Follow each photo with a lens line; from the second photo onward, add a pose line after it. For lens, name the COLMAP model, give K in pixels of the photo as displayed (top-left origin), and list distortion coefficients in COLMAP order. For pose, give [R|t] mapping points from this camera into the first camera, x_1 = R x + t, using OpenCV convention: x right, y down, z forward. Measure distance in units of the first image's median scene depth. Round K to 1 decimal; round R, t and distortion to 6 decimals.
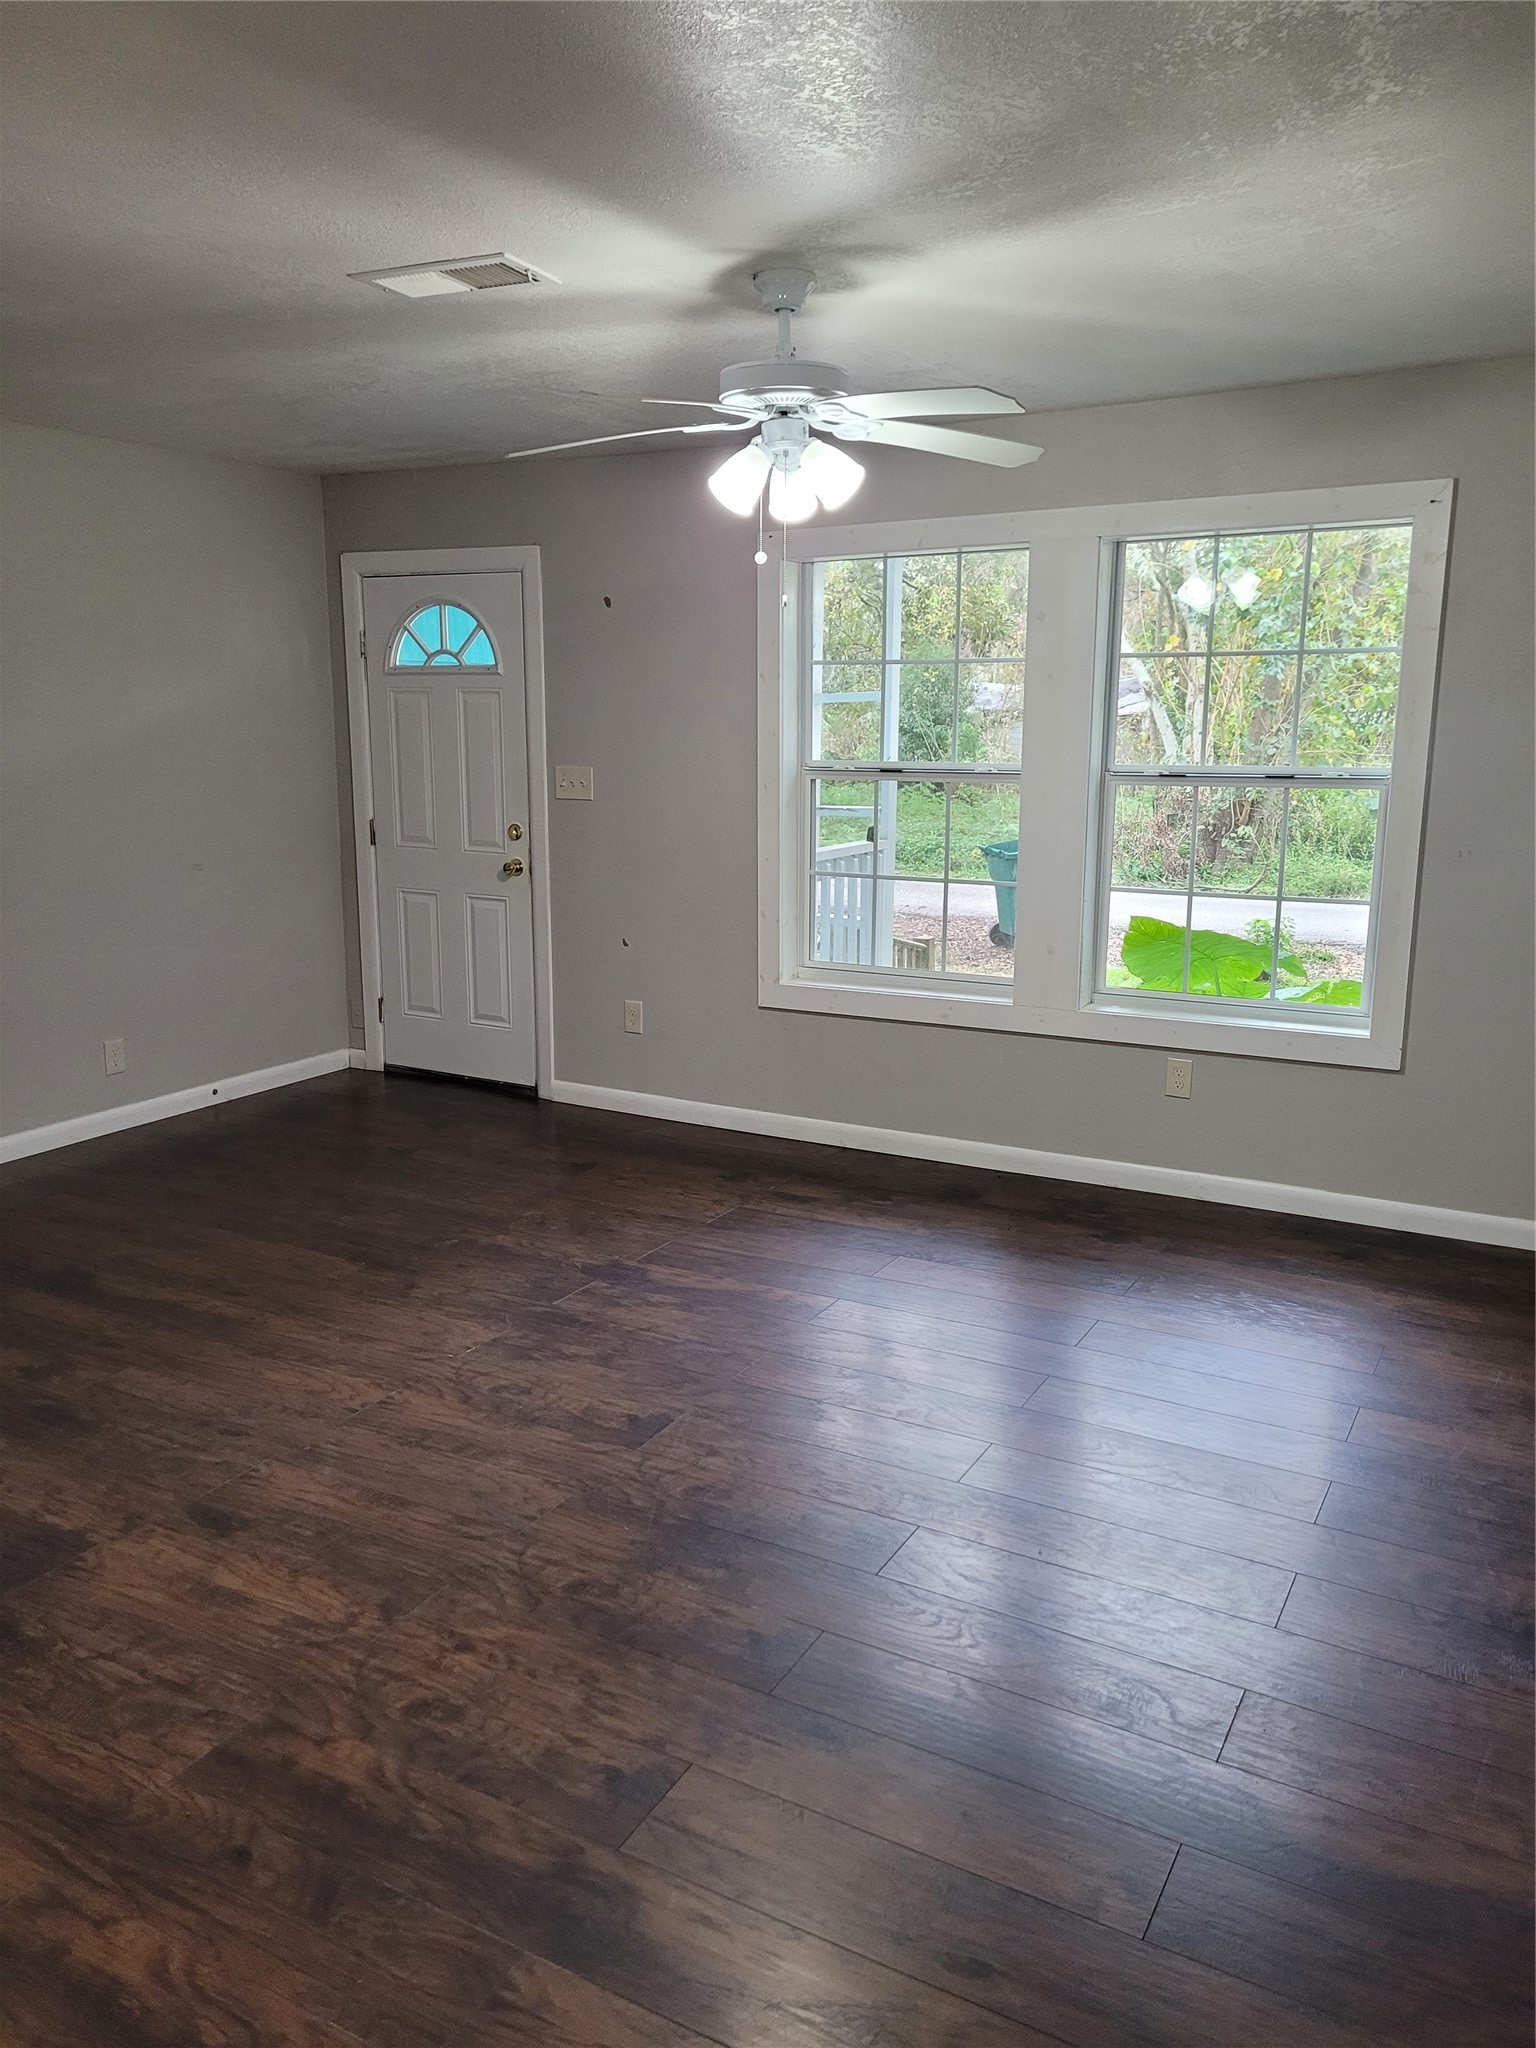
lens RADIAL K [[1541.3, 0, 757.2], [0, 1541.3, 1023.5], [0, 0, 1]] dist [0.061724, -0.044690]
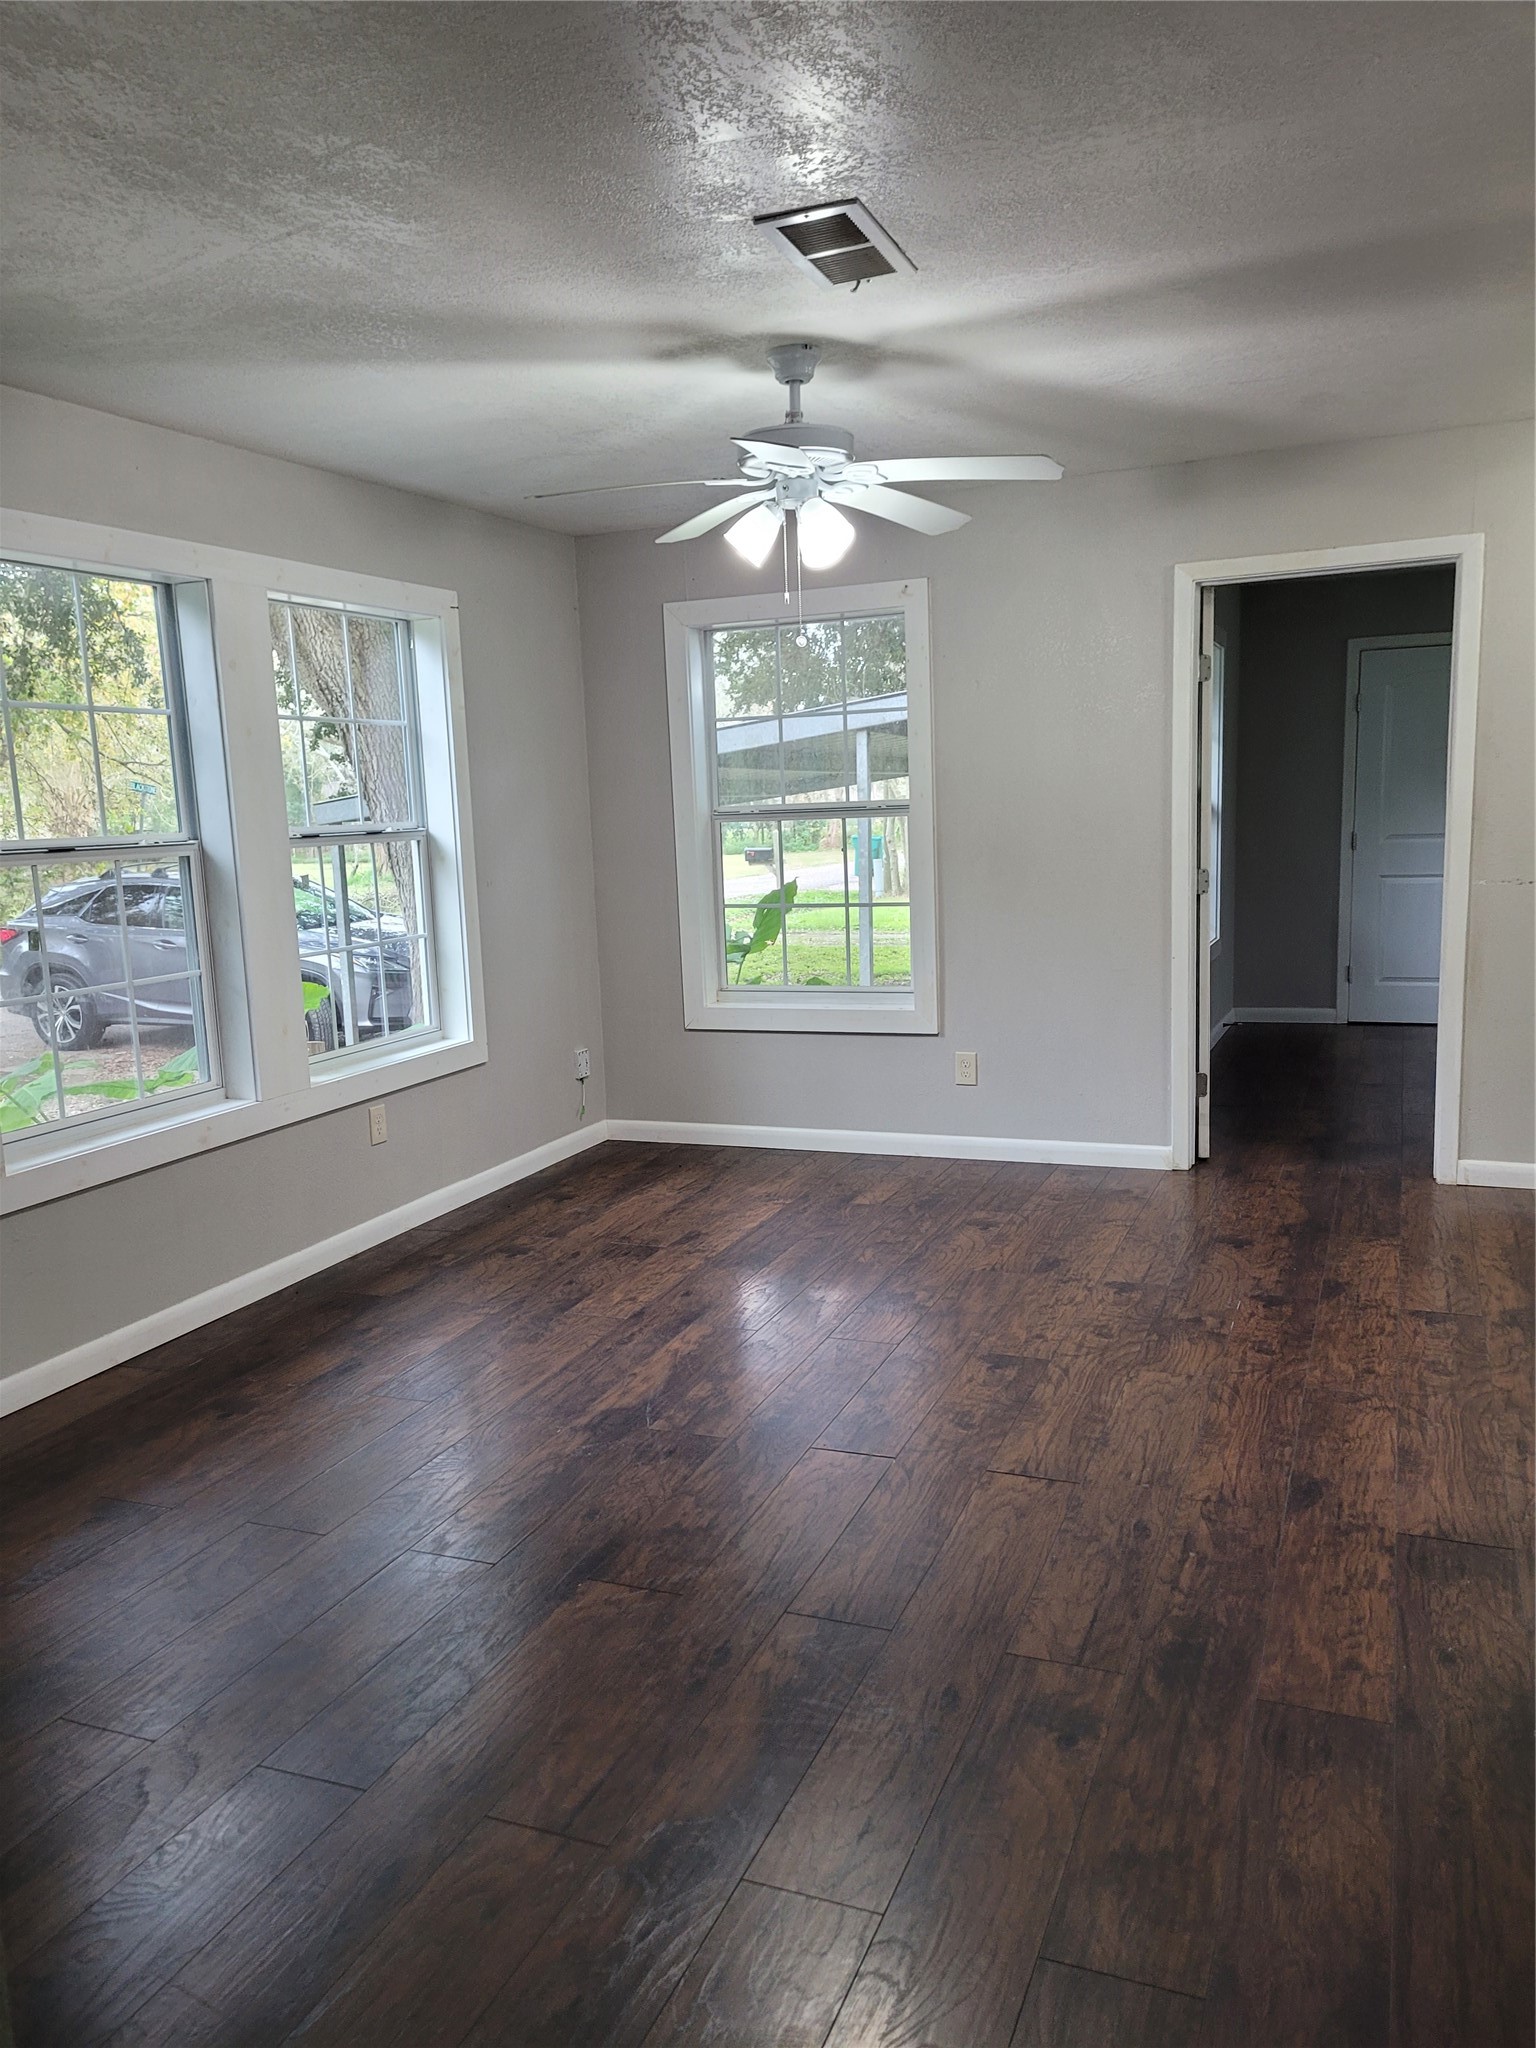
lens RADIAL K [[1518.1, 0, 768.0], [0, 1518.1, 1094.1], [0, 0, 1]] dist [0.035325, 0.000017]
pose [[-0.115739, -0.186221, 0.975667, -1.148503], [0.237188, 0.948670, 0.209205, -0.208147], [-0.964545, 0.255630, -0.065629, 1.243035]]
